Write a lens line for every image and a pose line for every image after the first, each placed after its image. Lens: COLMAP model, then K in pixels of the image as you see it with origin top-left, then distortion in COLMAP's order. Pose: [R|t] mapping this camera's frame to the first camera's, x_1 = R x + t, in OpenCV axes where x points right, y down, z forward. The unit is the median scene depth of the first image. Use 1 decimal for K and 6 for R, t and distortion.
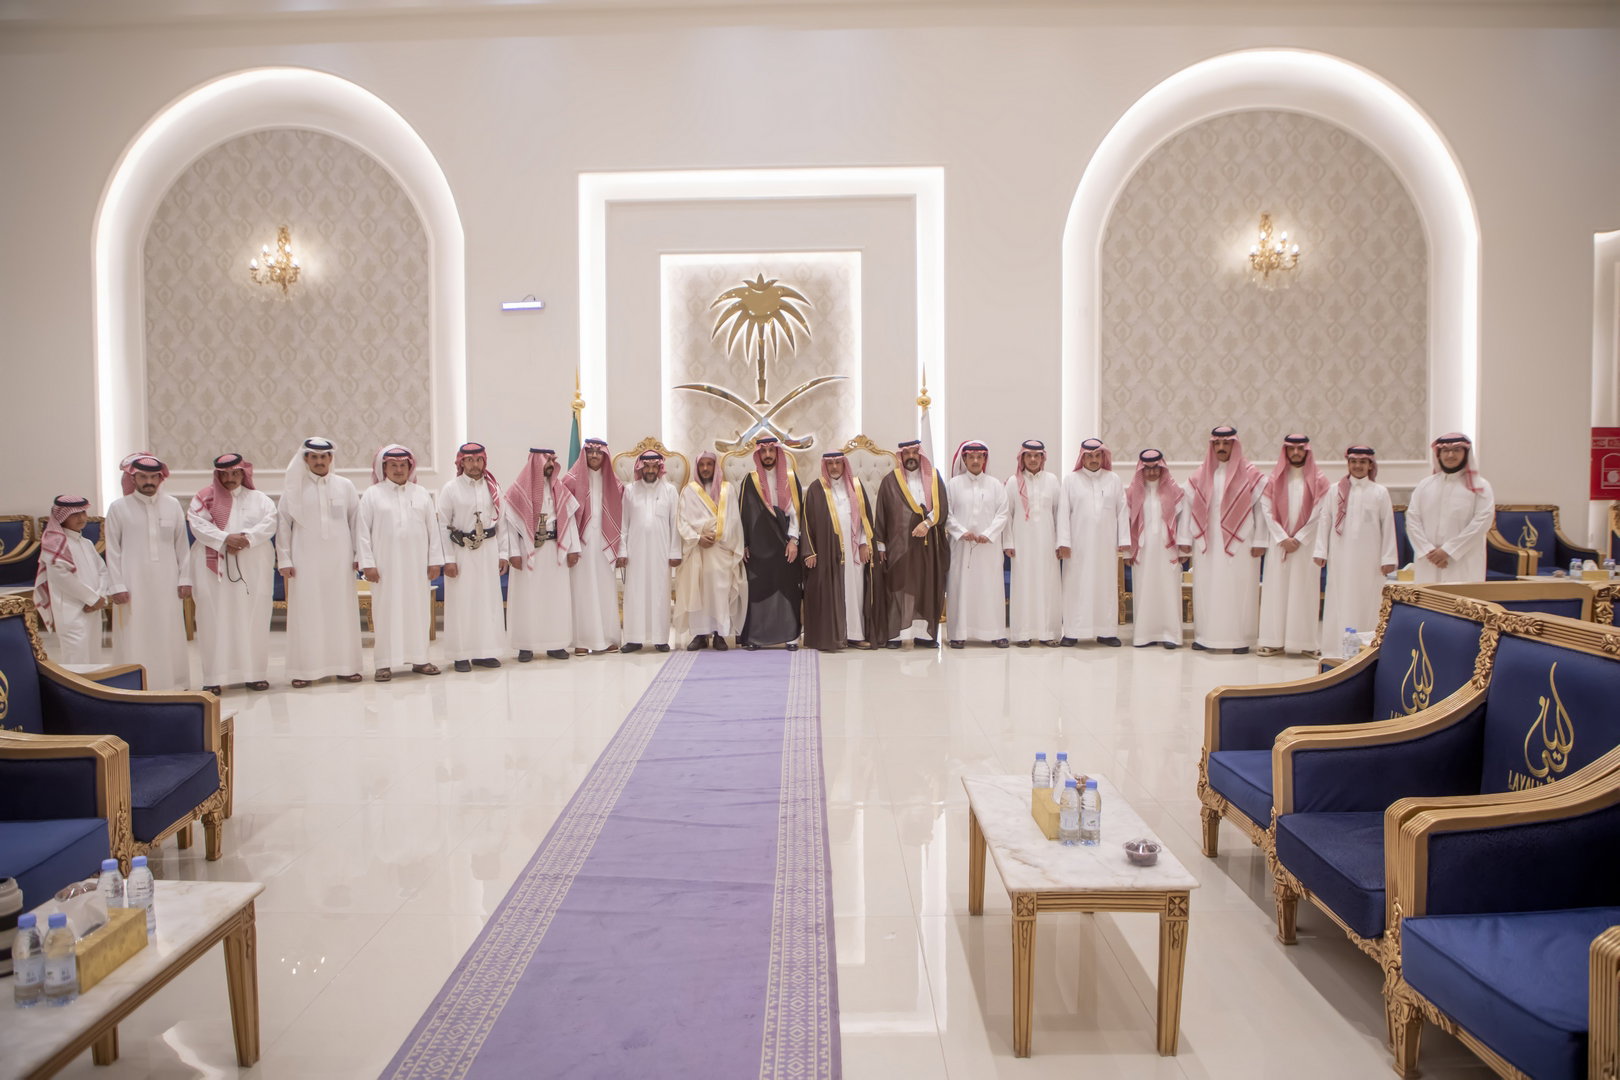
lens RADIAL K [[1136.7, 0, 817.8], [0, 1136.7, 536.9], [0, 0, 1]] dist [-0.084043, 0.041303]
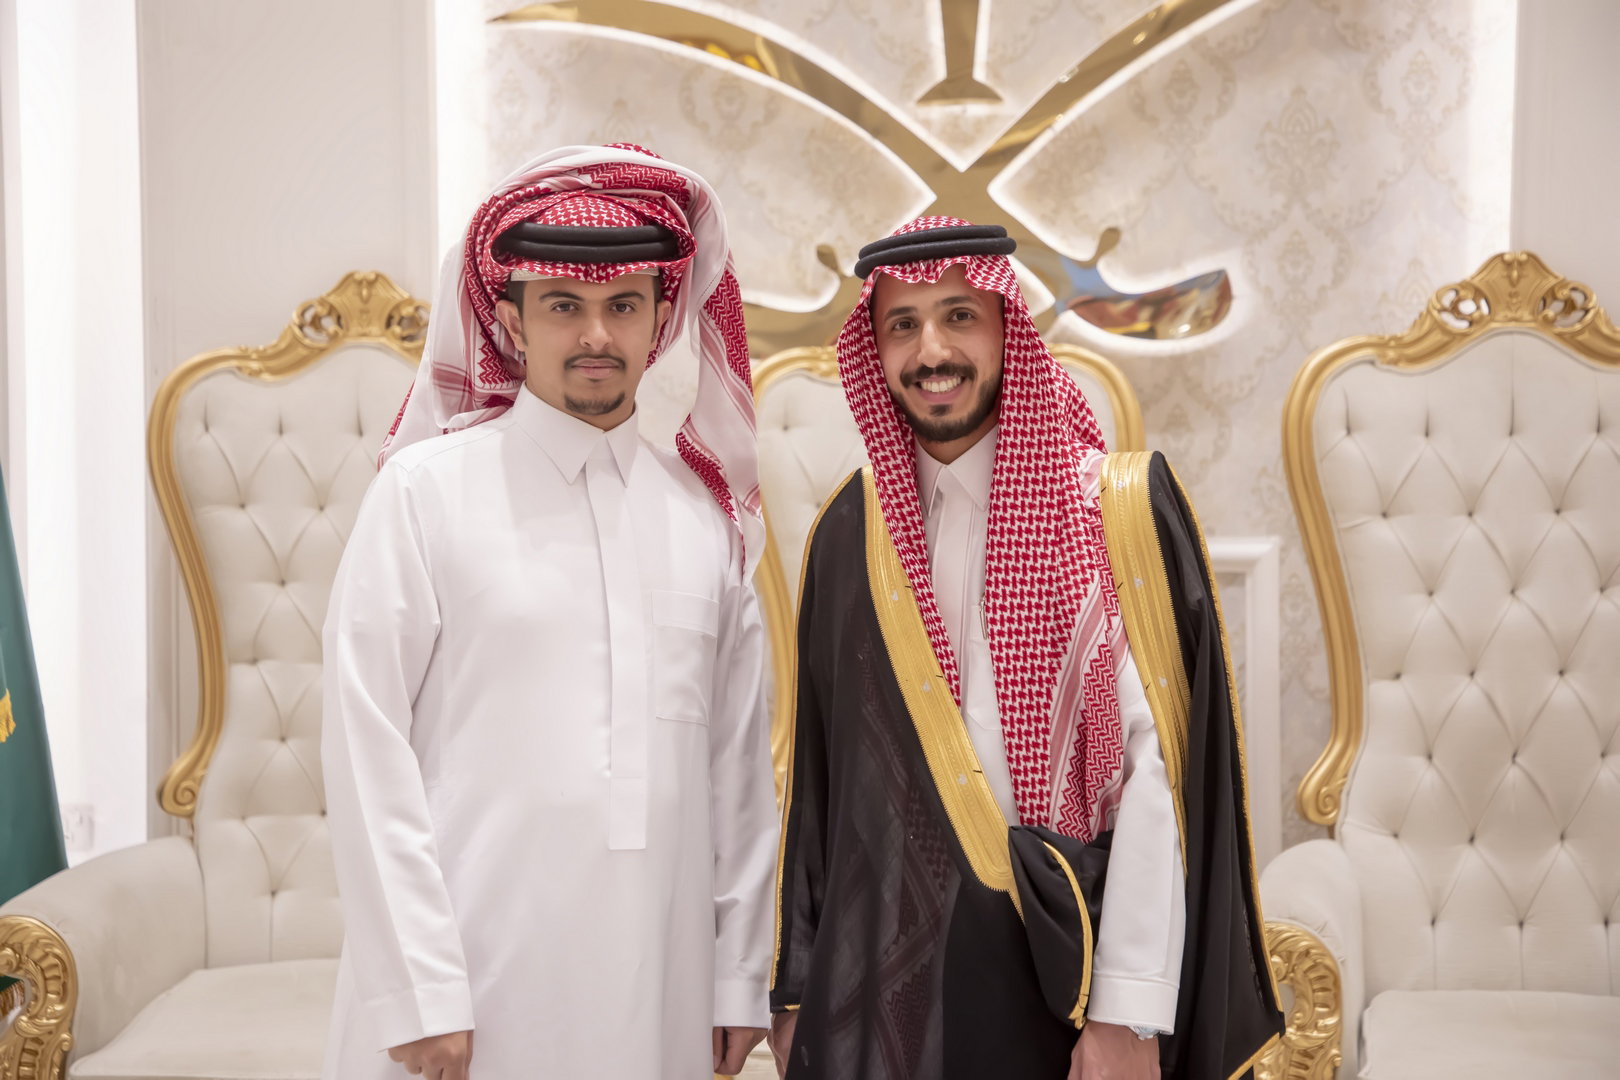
lens RADIAL K [[2812.6, 0, 805.5], [0, 2812.6, 553.4], [0, 0, 1]] dist [0.360622, 0.000000]
pose [[0.991718, 0.008728, -0.128134, -0.013138], [-0.010958, 0.999800, -0.016701, -0.033463], [0.127963, 0.017967, 0.991616, 0.528101]]
